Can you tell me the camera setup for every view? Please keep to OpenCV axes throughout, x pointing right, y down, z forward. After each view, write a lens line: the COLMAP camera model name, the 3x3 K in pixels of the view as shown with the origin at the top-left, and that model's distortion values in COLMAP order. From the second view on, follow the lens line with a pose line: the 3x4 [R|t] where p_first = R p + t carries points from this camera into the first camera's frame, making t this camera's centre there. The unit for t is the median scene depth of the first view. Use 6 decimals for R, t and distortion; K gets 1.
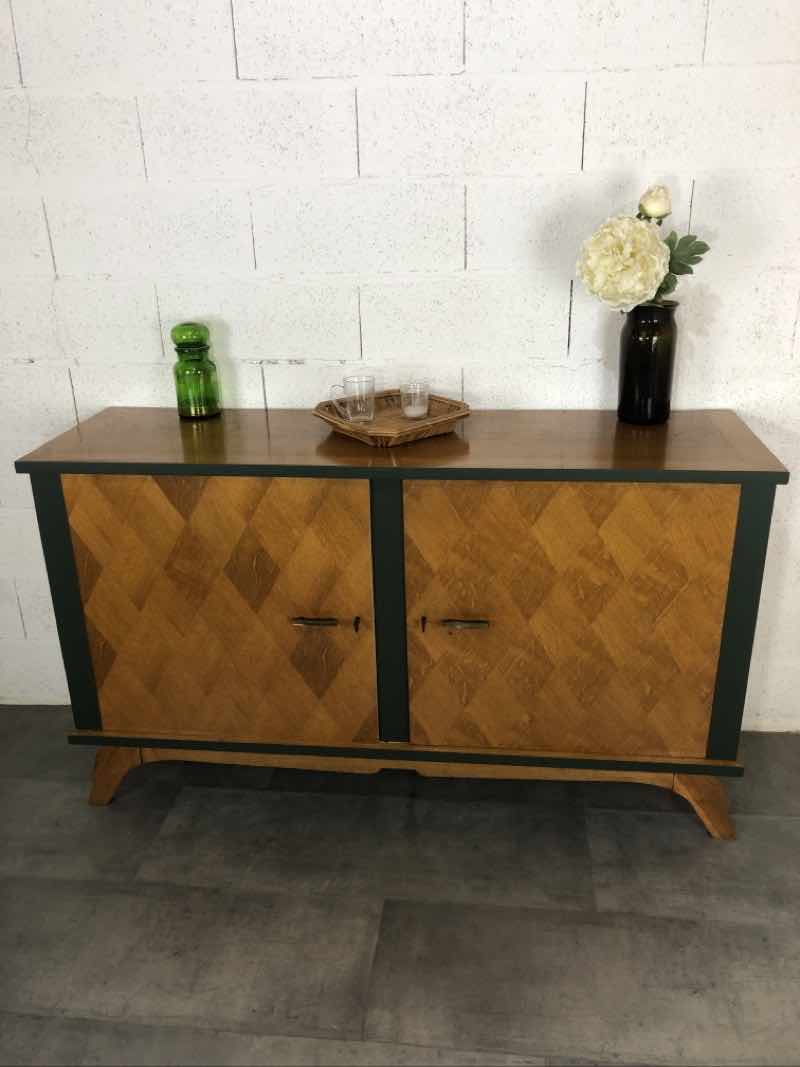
lens RADIAL K [[881.9, 0, 419.6], [0, 881.9, 529.7], [0, 0, 1]] dist [0.010179, 0.005002]
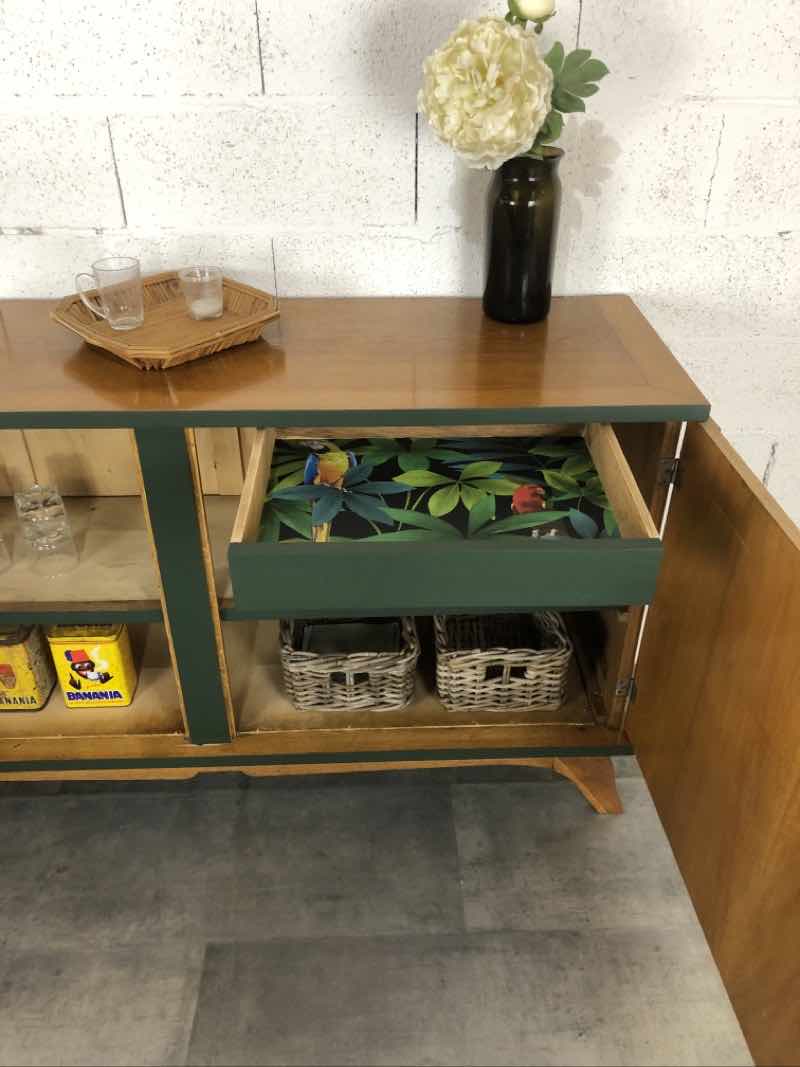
lens RADIAL K [[886.7, 0, 422.0], [0, 886.7, 537.5], [0, 0, 1]] dist [0.009093, 0.009946]
pose [[0.988700, -0.057460, 0.138455, 0.062259], [0.027952, 0.978088, 0.206309, -0.102996], [-0.147276, -0.200107, 0.968642, 0.257420]]
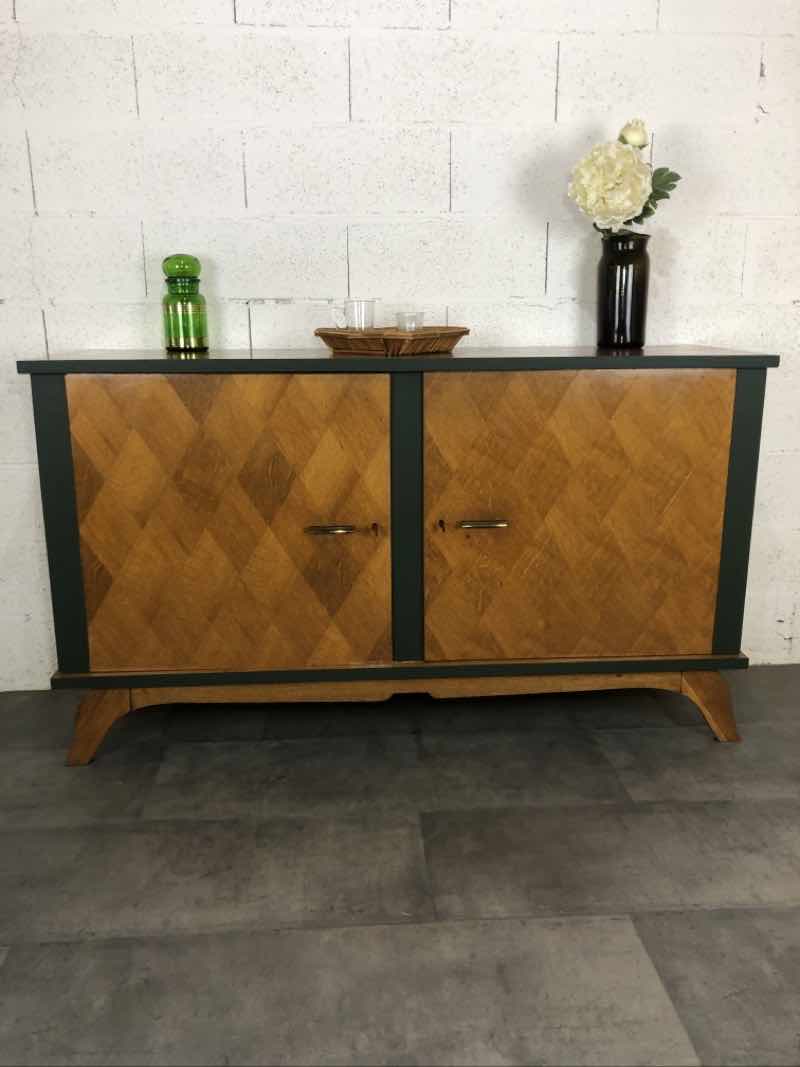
lens RADIAL K [[877.1, 0, 412.0], [0, 877.1, 523.4], [0, 0, 1]] dist [0.009388, 0.005210]
pose [[0.985363, -0.026220, 0.168441, -0.194480], [0.049937, 0.989151, -0.138153, 0.236586], [-0.162992, 0.144542, 0.975982, 0.032412]]
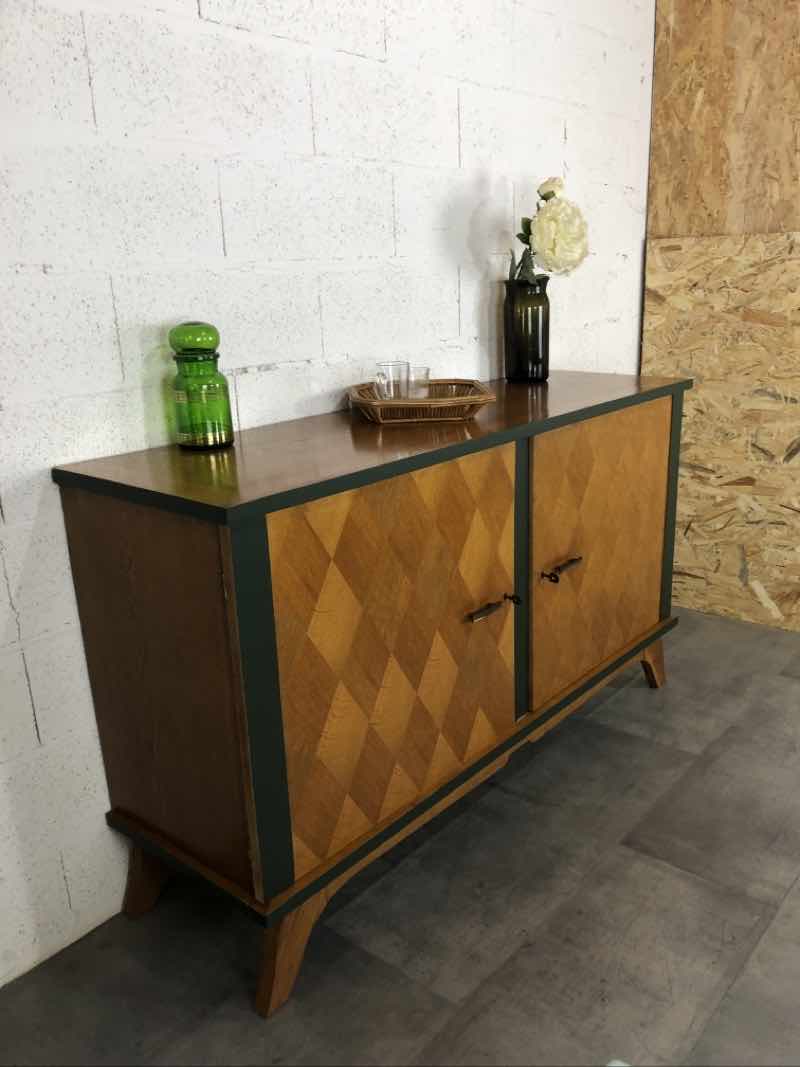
lens RADIAL K [[865.0, 0, 418.2], [0, 865.0, 539.7], [0, 0, 1]] dist [0.004913, -0.000288]
pose [[0.564987, -0.246084, 0.787549, -0.848382], [0.326001, 0.943405, 0.060911, -0.044732], [-0.757967, 0.222328, 0.613235, 0.480166]]
